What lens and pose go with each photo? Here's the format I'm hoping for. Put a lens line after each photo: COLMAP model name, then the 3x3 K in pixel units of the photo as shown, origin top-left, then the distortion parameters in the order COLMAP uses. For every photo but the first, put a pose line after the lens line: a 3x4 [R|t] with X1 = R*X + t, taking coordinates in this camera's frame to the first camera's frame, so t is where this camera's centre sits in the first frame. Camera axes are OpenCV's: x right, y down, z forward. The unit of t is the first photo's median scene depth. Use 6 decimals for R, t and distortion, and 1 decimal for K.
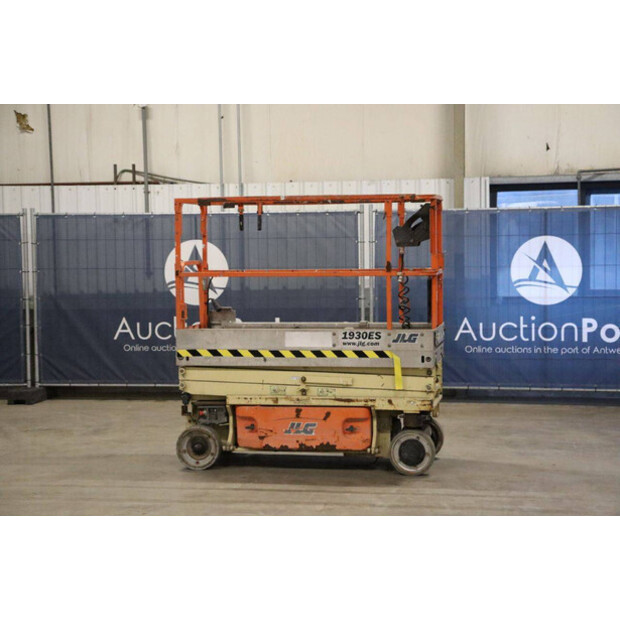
lens RADIAL K [[1272.1, 0, 312.3], [0, 1272.1, 303.1], [0, 0, 1]] dist [0.291945, 0.315032]
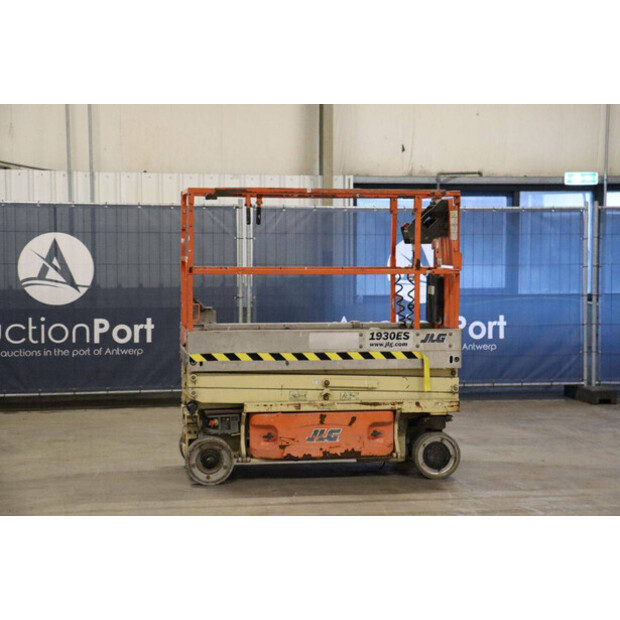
lens RADIAL K [[1267.0, 0, 317.6], [0, 1267.0, 300.4], [0, 0, 1]] dist [0.289594, 0.137899]
pose [[0.932980, -0.002613, 0.359918, -0.349891], [0.002726, 0.999996, 0.000193, -0.001744], [-0.359918, 0.000801, 0.932984, 0.123423]]
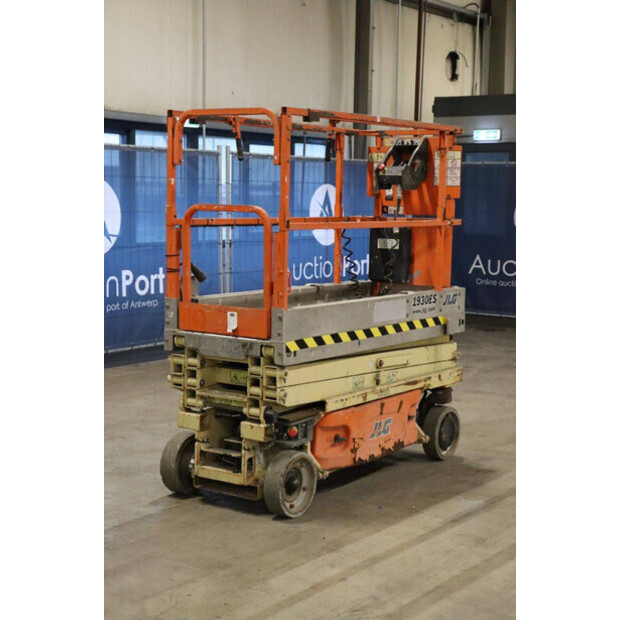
lens RADIAL K [[1127.9, 0, 300.7], [0, 1127.9, 307.2], [0, 0, 1]] dist [0.263837, -0.022399]
pose [[0.405375, -0.073808, 0.911166, -0.633235], [0.021789, 0.997232, 0.071086, -0.022298], [-0.913891, -0.008963, 0.405861, 0.766716]]
